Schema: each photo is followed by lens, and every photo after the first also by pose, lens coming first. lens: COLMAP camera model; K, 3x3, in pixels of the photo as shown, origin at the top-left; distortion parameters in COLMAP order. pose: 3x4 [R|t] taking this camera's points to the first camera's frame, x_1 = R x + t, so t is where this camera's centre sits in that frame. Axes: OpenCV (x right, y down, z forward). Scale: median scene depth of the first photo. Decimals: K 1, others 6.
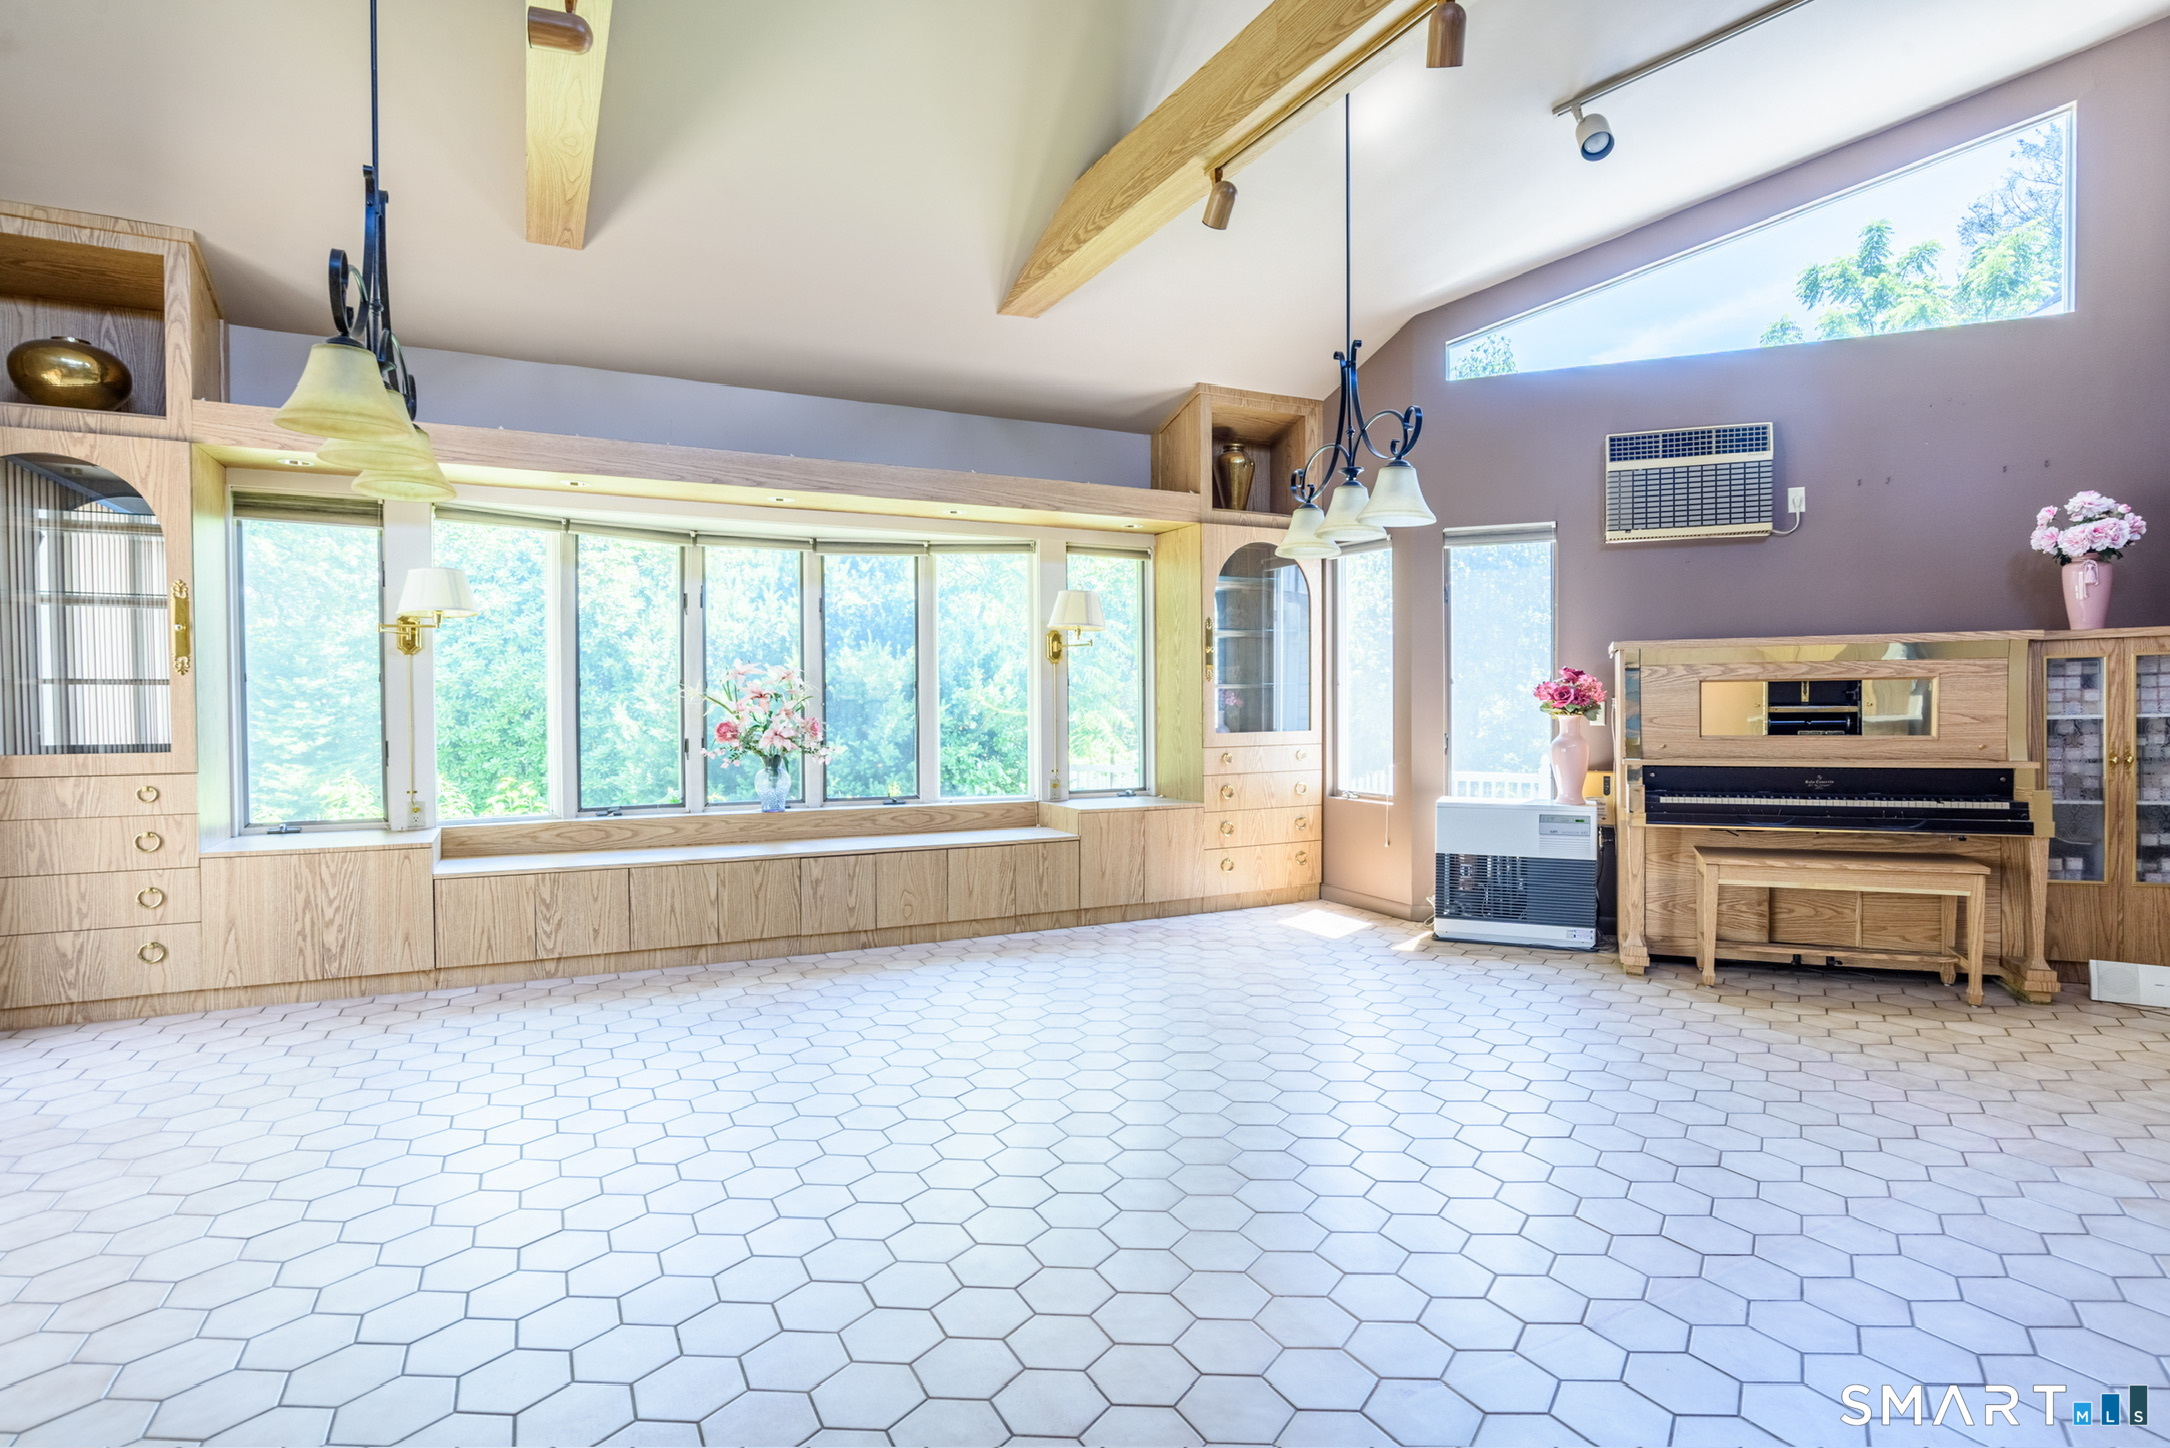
lens RADIAL K [[1123.0, 0, 1085.0], [0, 1123.0, 724.0], [0, 0, 1]] dist [0.000940, 0.000216]
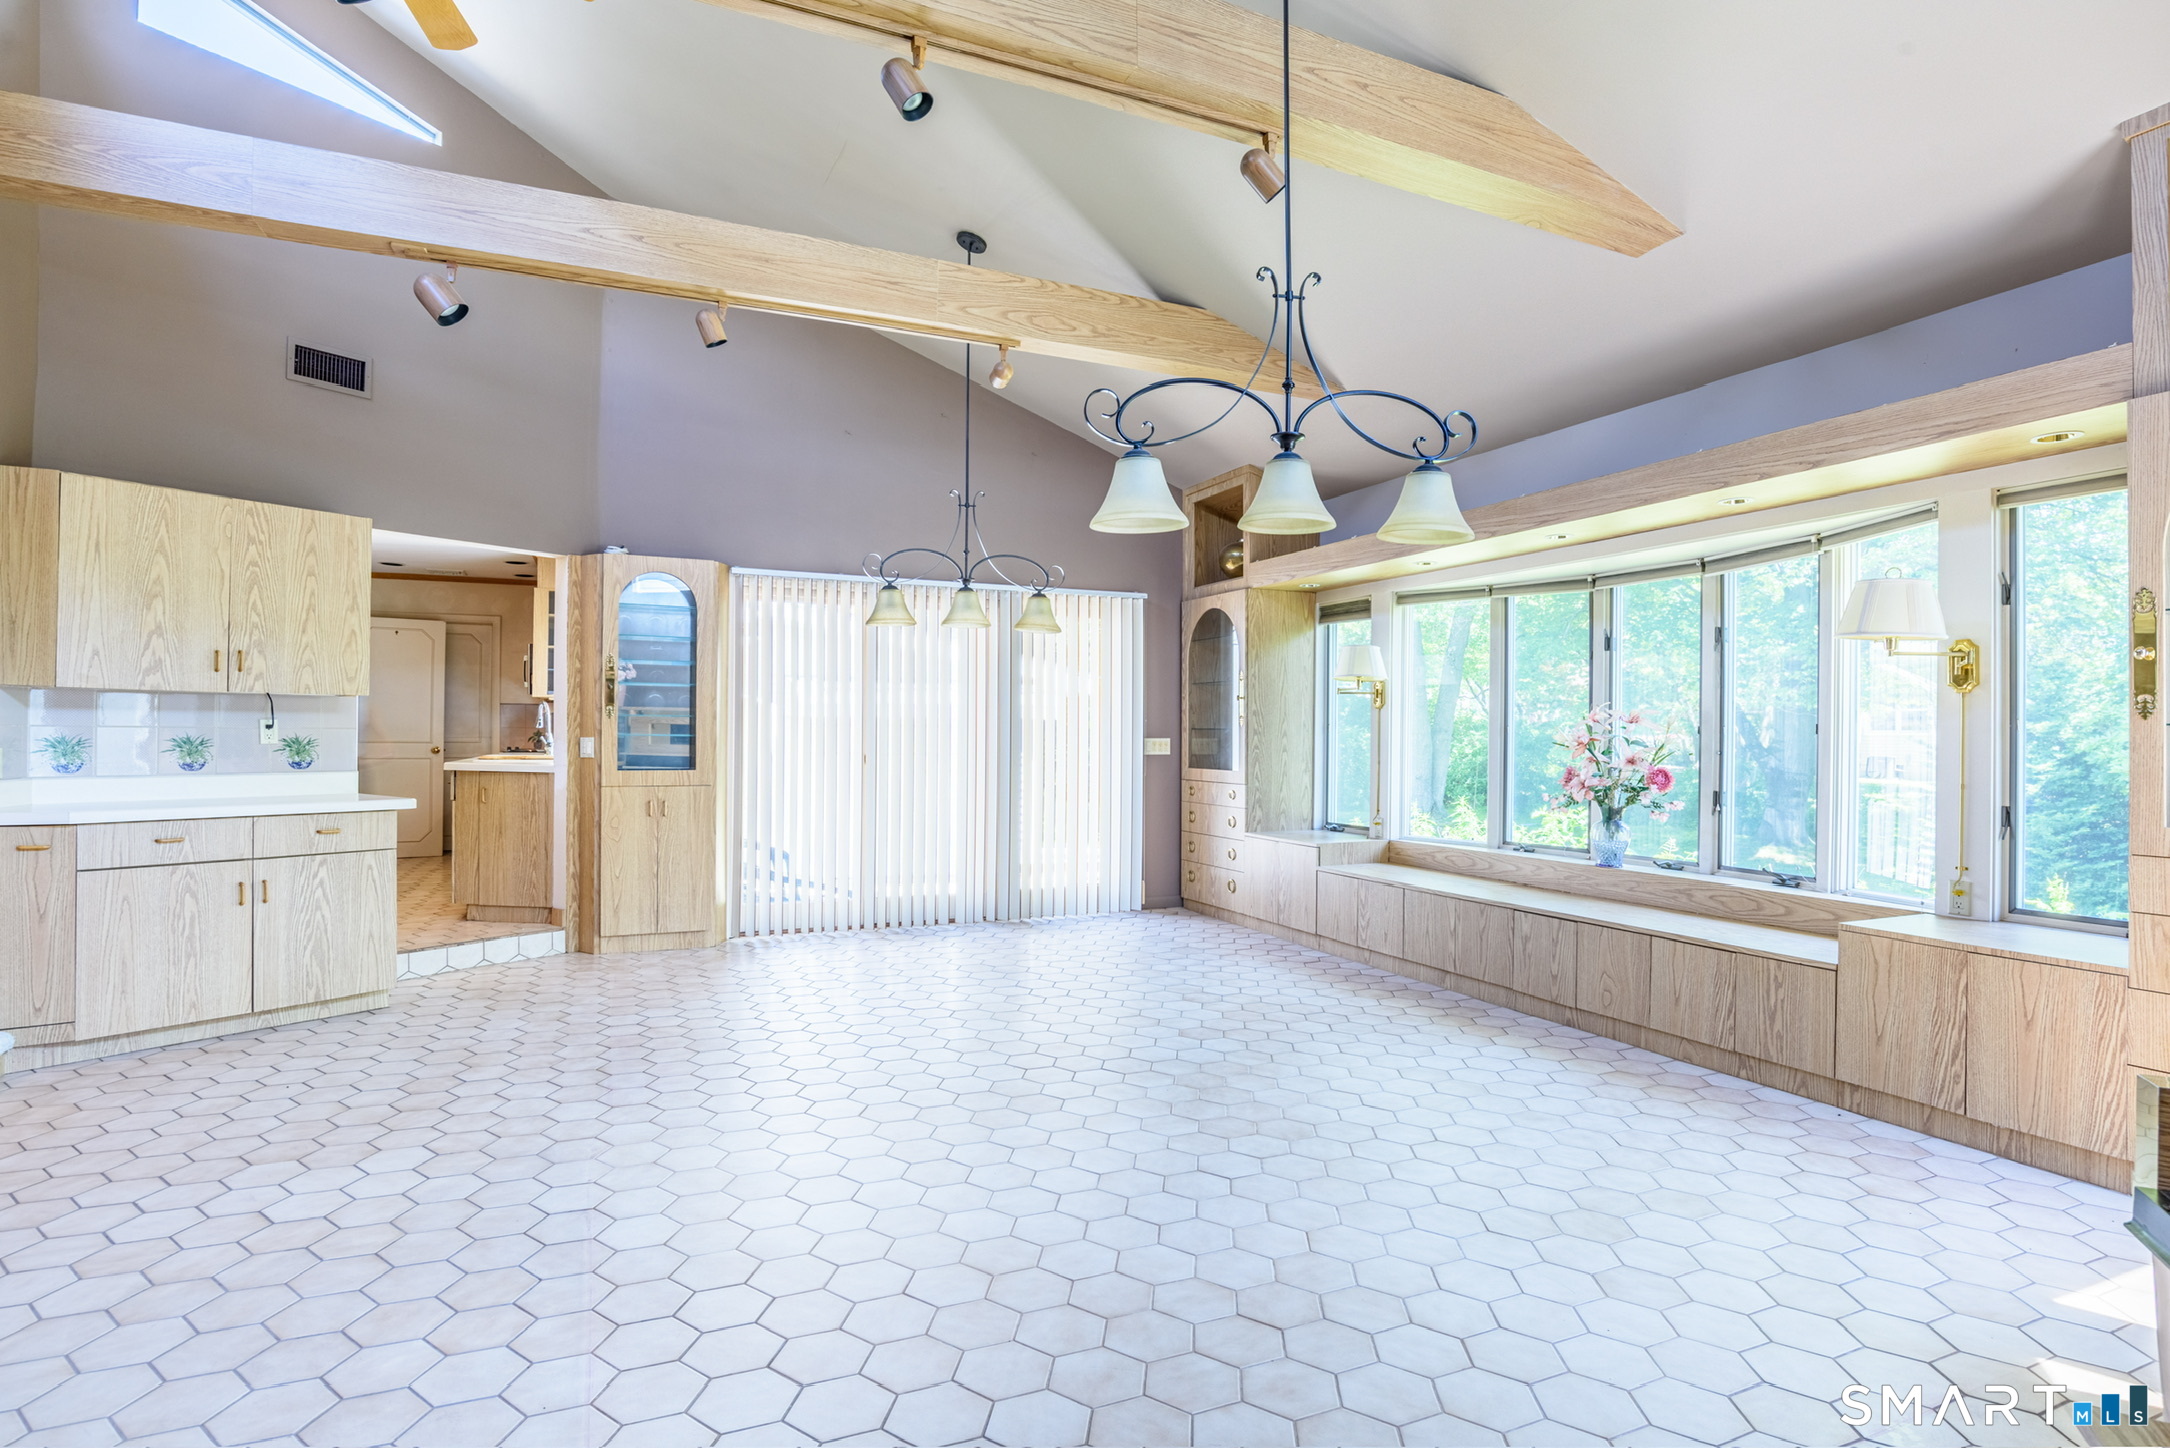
lens RADIAL K [[1123.0, 0, 1085.0], [0, 1123.0, 724.0], [0, 0, 1]] dist [0.000940, 0.000216]
pose [[-0.037416, -0.008125, -0.999267, 0.637519], [-0.028596, 0.999566, -0.007056, -0.019803], [0.998891, 0.028311, -0.037633, 0.580100]]
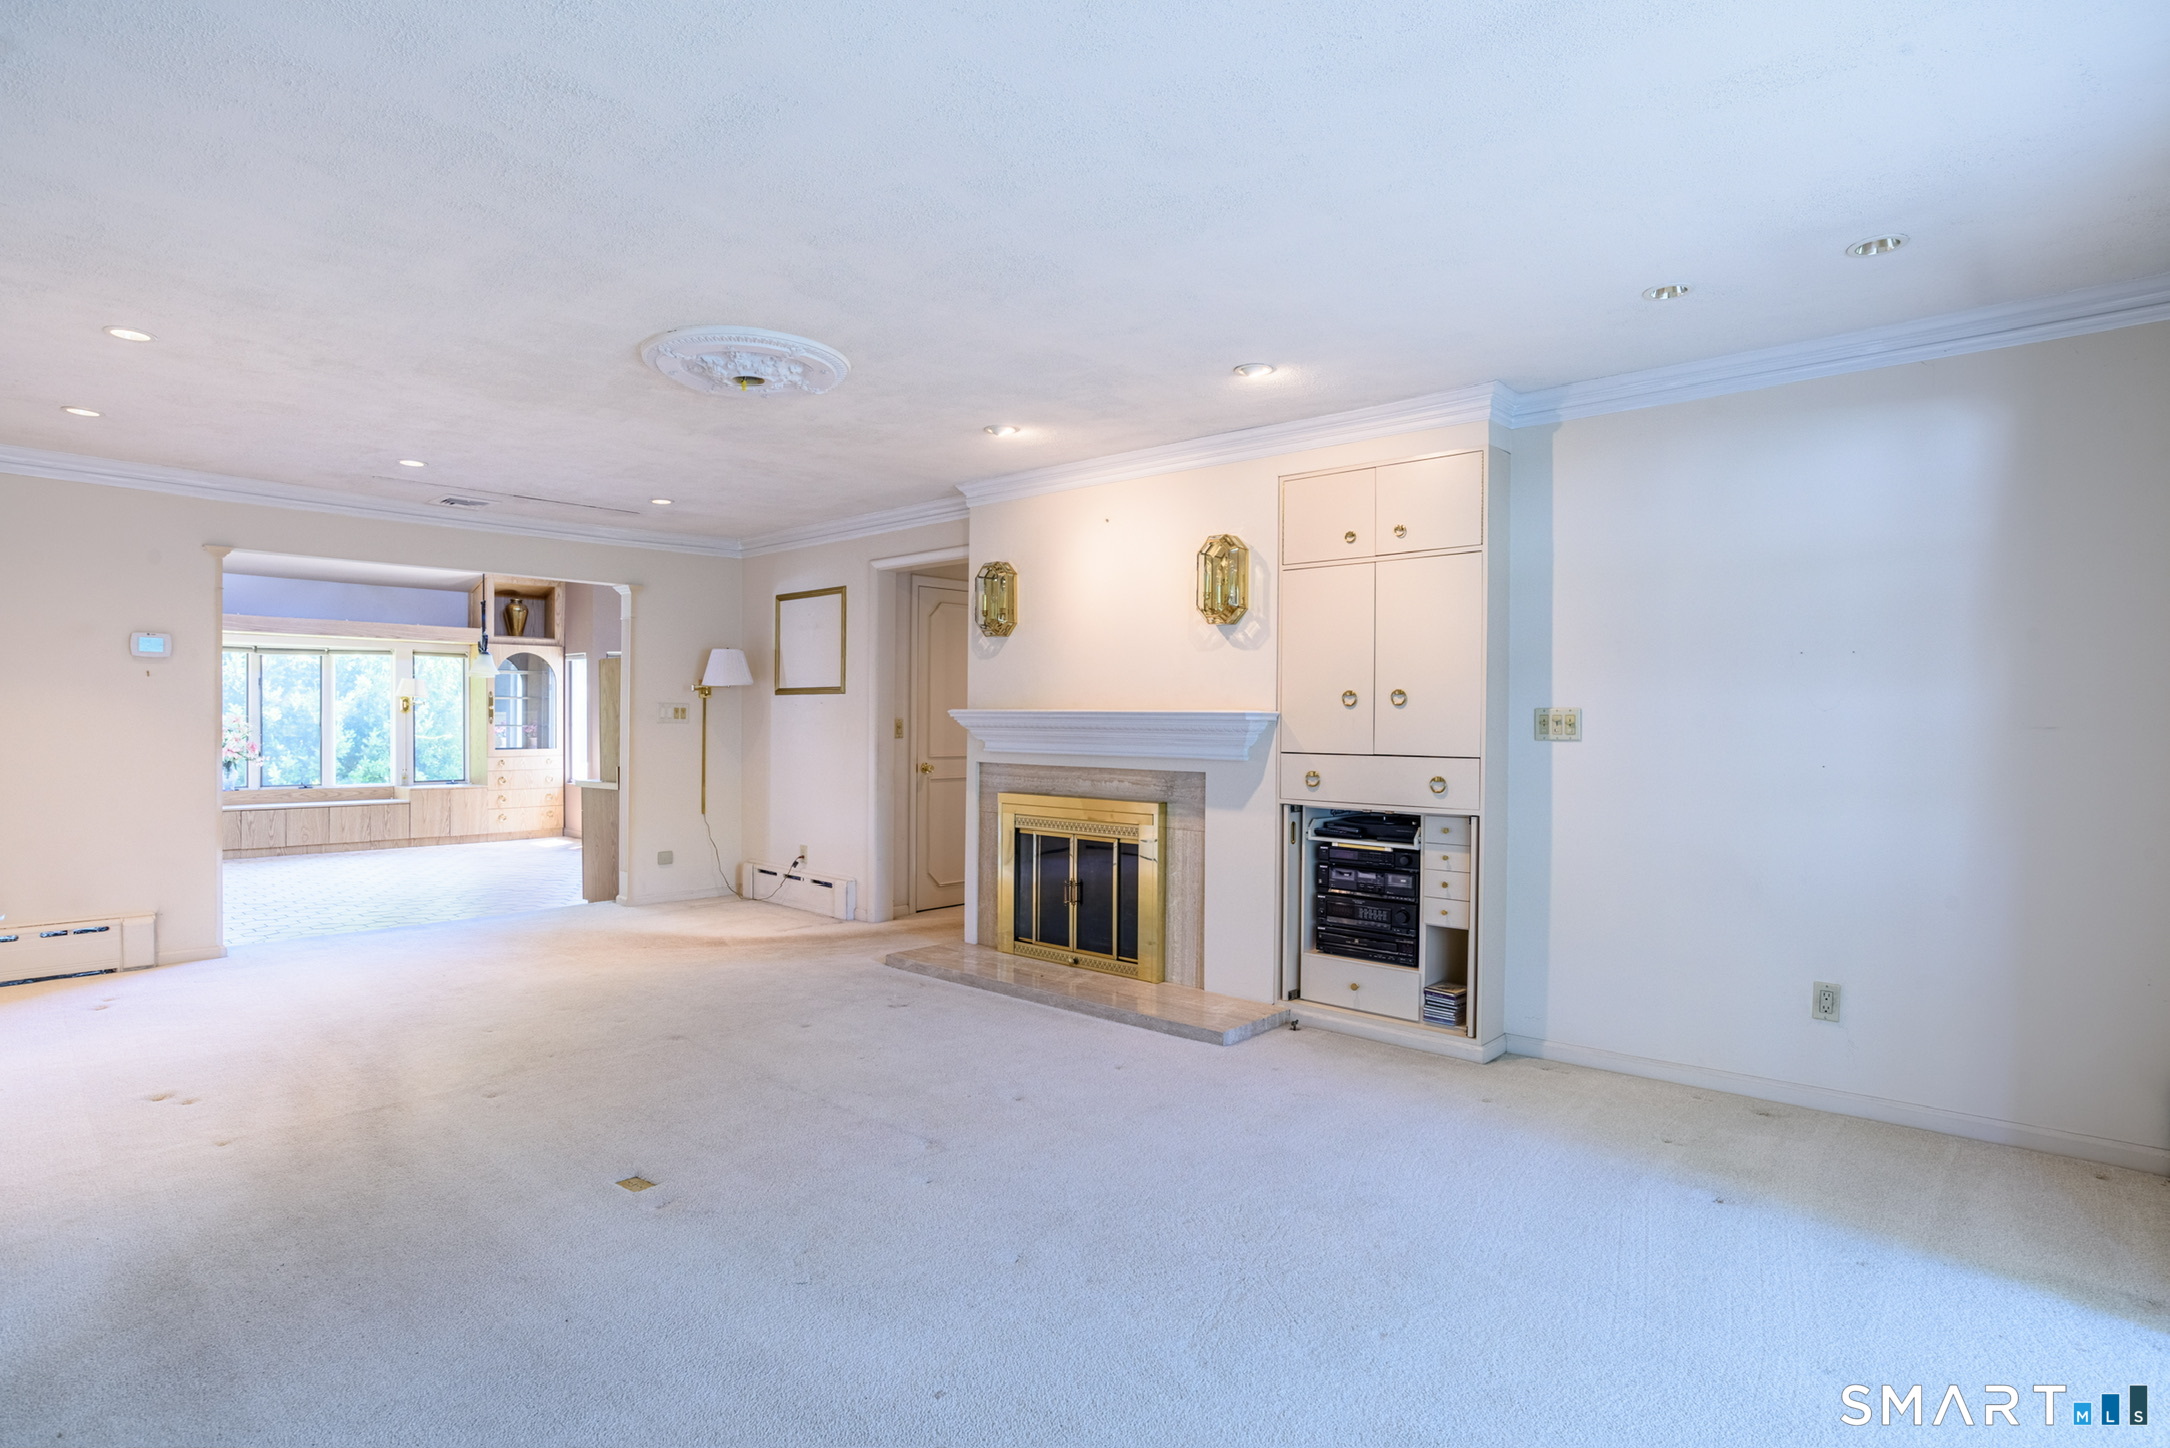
lens RADIAL K [[1162.8, 0, 1080.5], [0, 1162.8, 734.4], [0, 0, 1]] dist [-0.001172, -0.000113]
pose [[0.943117, 0.004411, 0.332433, 0.421825], [-0.001734, 0.999964, -0.008349, -0.004216], [-0.332458, 0.007297, 0.943090, -1.311246]]
